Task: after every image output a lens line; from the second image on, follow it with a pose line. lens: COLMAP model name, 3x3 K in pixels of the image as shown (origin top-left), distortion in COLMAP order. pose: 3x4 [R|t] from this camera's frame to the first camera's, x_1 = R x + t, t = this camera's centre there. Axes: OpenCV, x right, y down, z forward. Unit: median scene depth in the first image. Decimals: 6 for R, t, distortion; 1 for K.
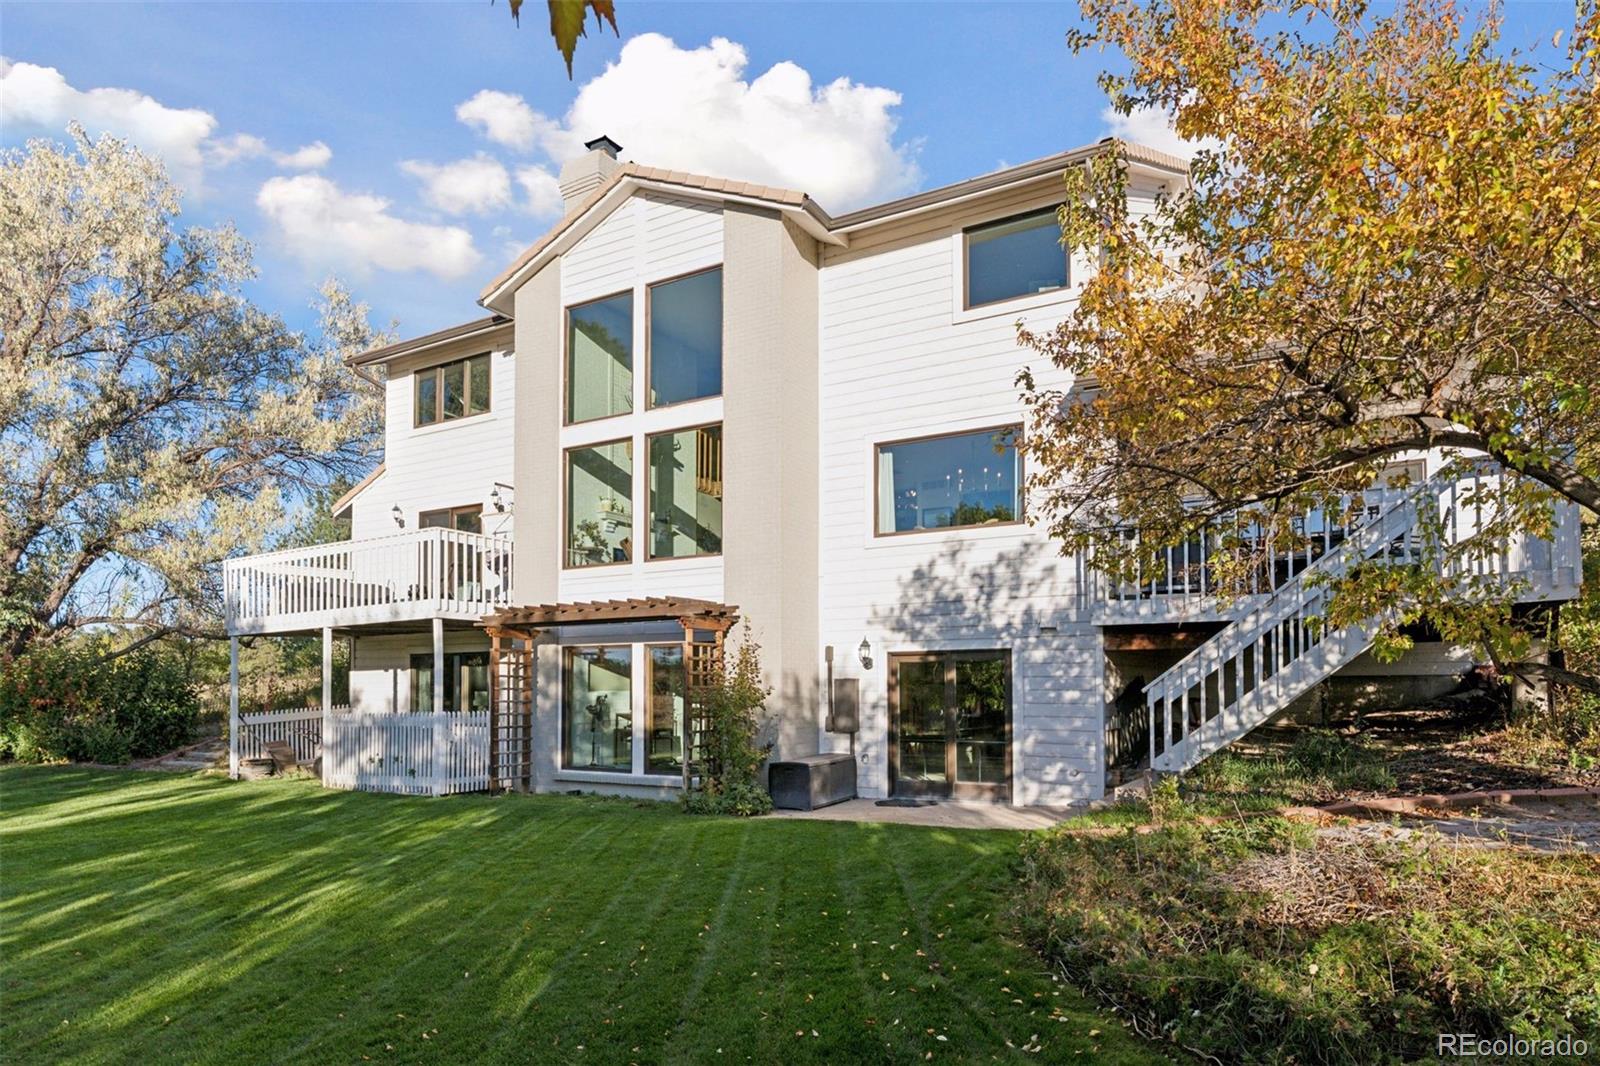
lens RADIAL K [[950.9, 0, 799.6], [0, 950.9, 535.1], [0, 0, 1]] dist [-0.006261, -0.001054]
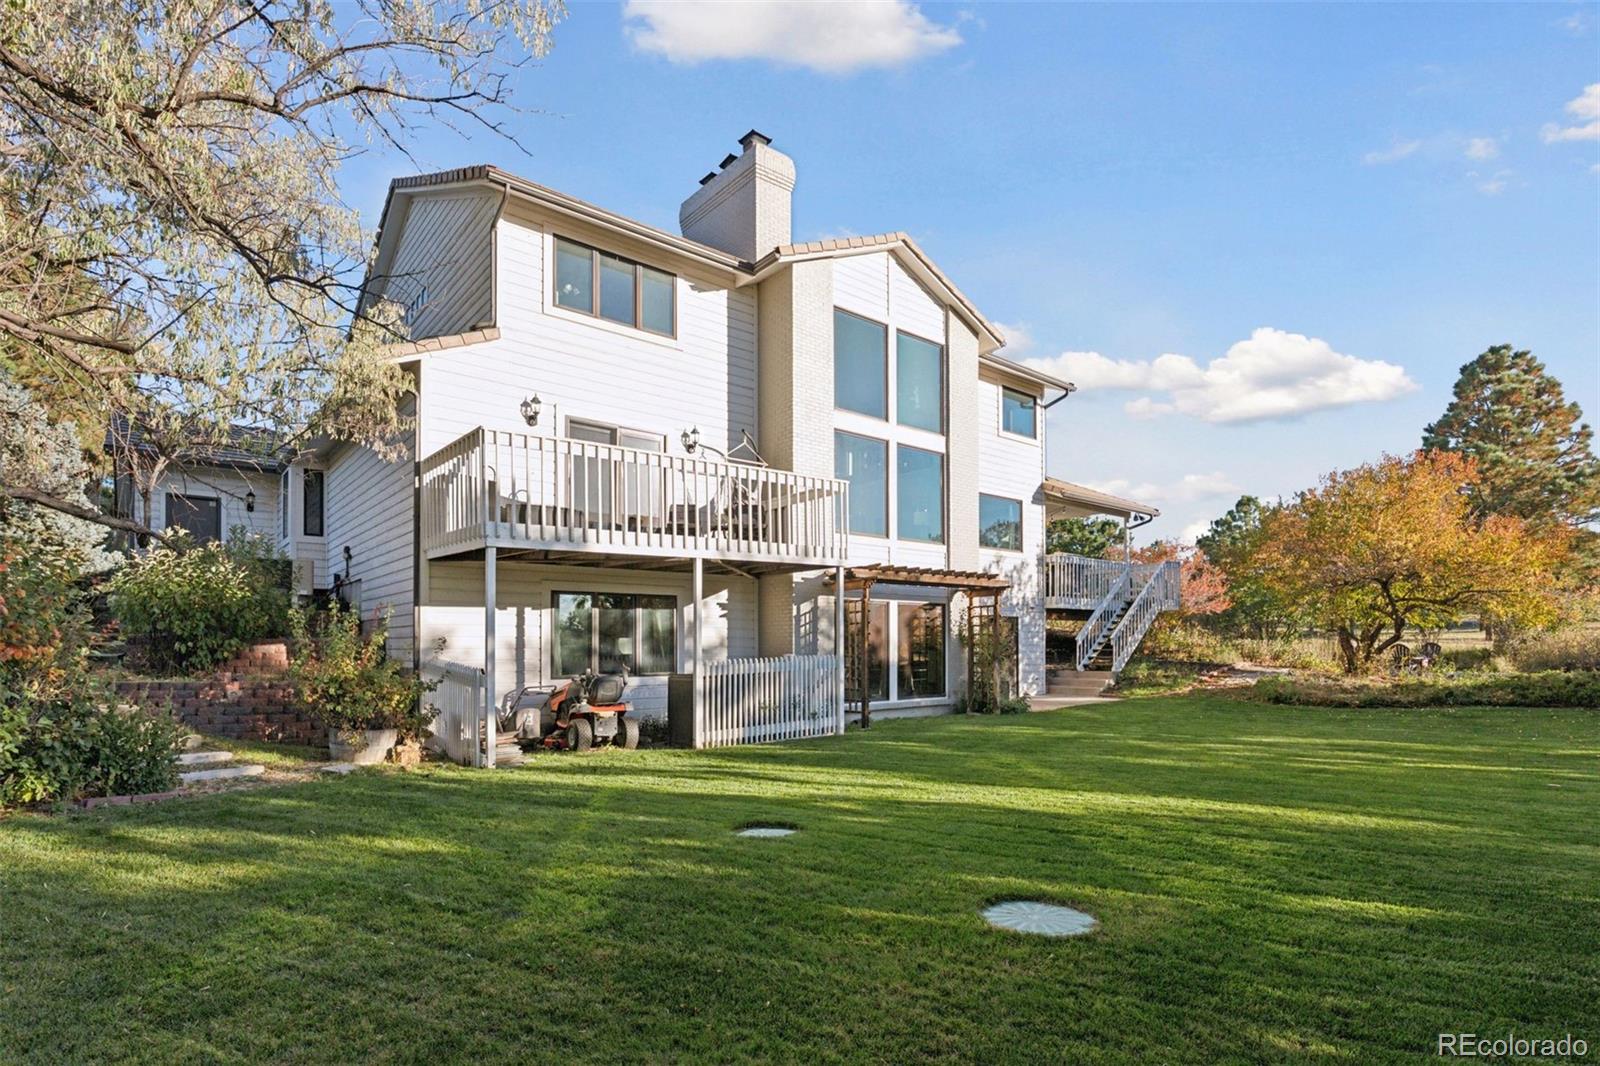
lens RADIAL K [[770.7, 0, 801.0], [0, 770.7, 530.7], [0, 0, 1]] dist [0.001865, 0.000127]
pose [[0.347733, 0.137615, 0.927439, -1.302861], [-0.146409, 0.985005, -0.091262, 0.145440], [-0.926092, -0.104050, 0.362667, 0.798334]]
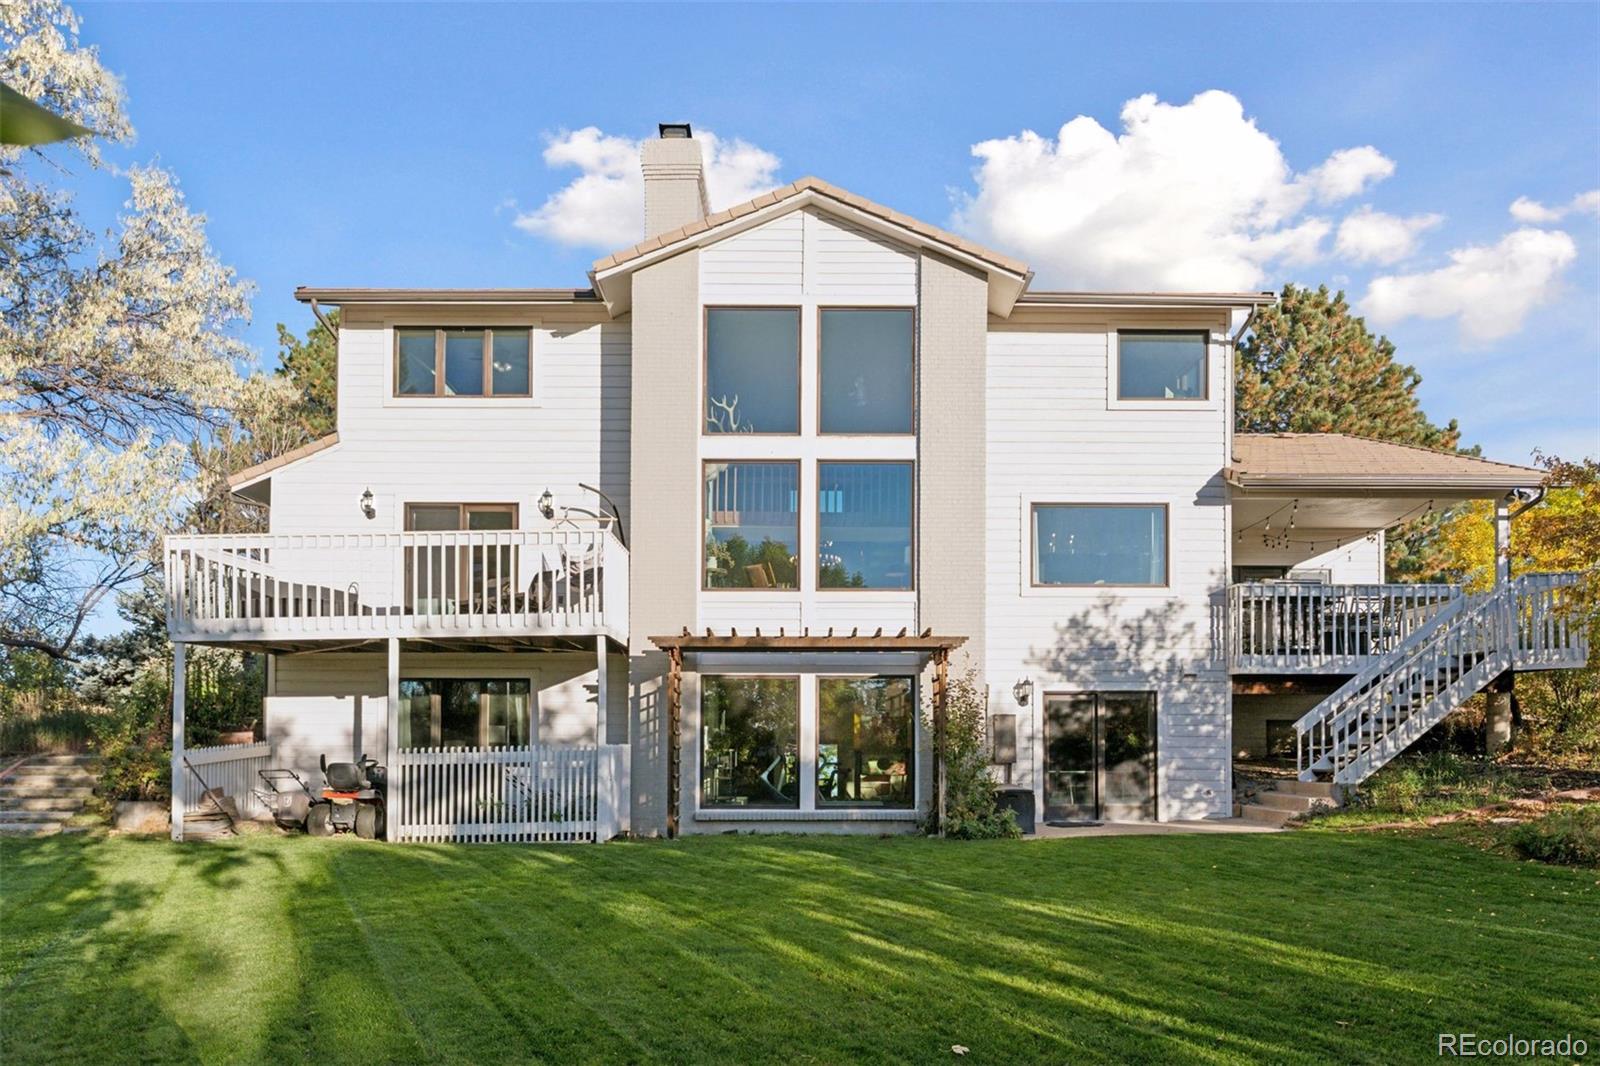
lens RADIAL K [[950.9, 0, 804.2], [0, 950.9, 589.6], [0, 0, 1]] dist [-0.006261, -0.001054]
pose [[0.856980, 0.085800, 0.508158, -0.722092], [-0.085332, 0.996057, -0.024272, 0.056495], [-0.508237, -0.022562, 0.860922, 0.185228]]
